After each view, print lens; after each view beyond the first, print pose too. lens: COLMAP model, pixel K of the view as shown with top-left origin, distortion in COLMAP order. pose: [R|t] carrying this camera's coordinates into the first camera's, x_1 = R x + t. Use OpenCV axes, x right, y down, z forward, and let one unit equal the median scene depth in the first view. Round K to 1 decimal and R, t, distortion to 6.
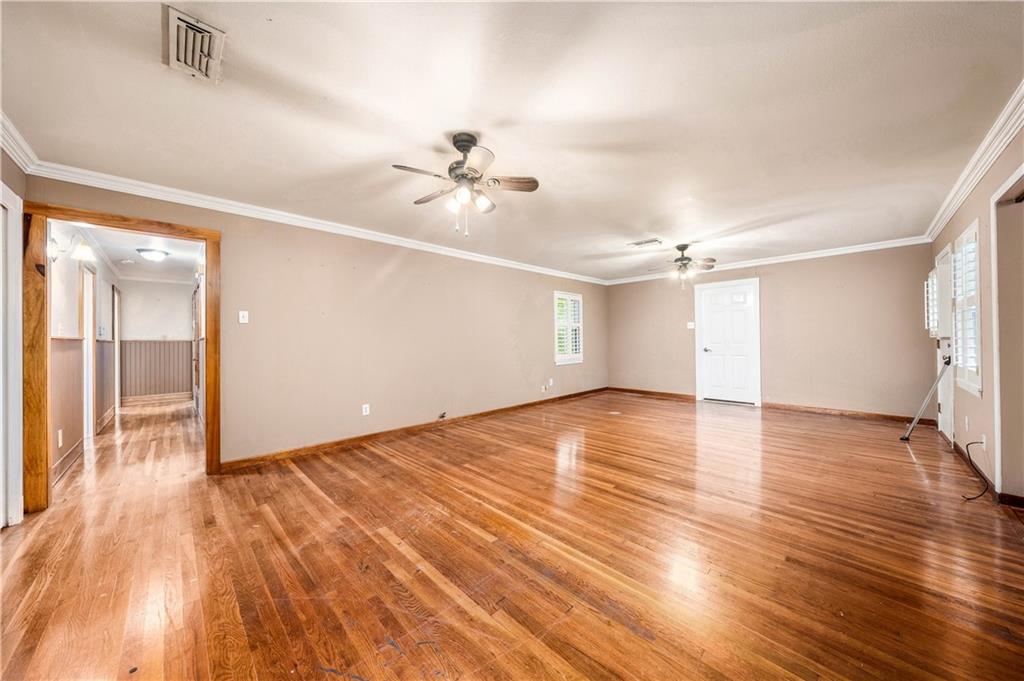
lens RADIAL K [[346.4, 0, 513.9], [0, 346.4, 337.8], [0, 0, 1]] dist [-0.002477, -0.000081]
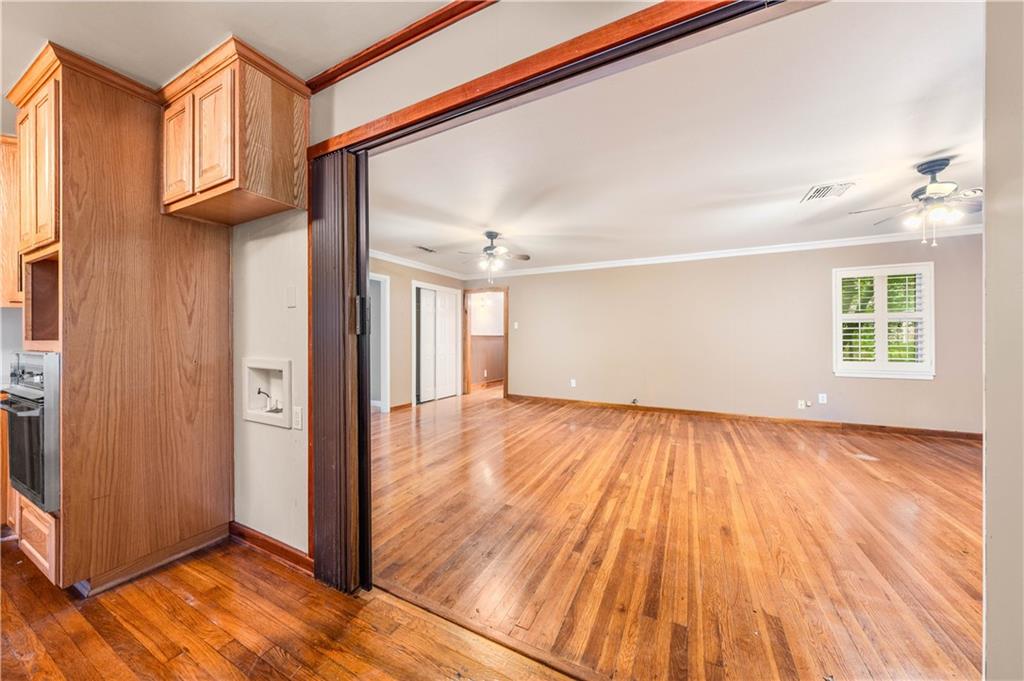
lens RADIAL K [[346.3, 0, 512.0], [0, 346.3, 336.6], [0, 0, 1]] dist [-0.000879, -0.000032]
pose [[0.314337, 0.007630, -0.949281, 1.201183], [-0.000216, 0.999968, 0.007965, -0.011292], [0.949311, -0.002298, 0.314329, 0.348958]]
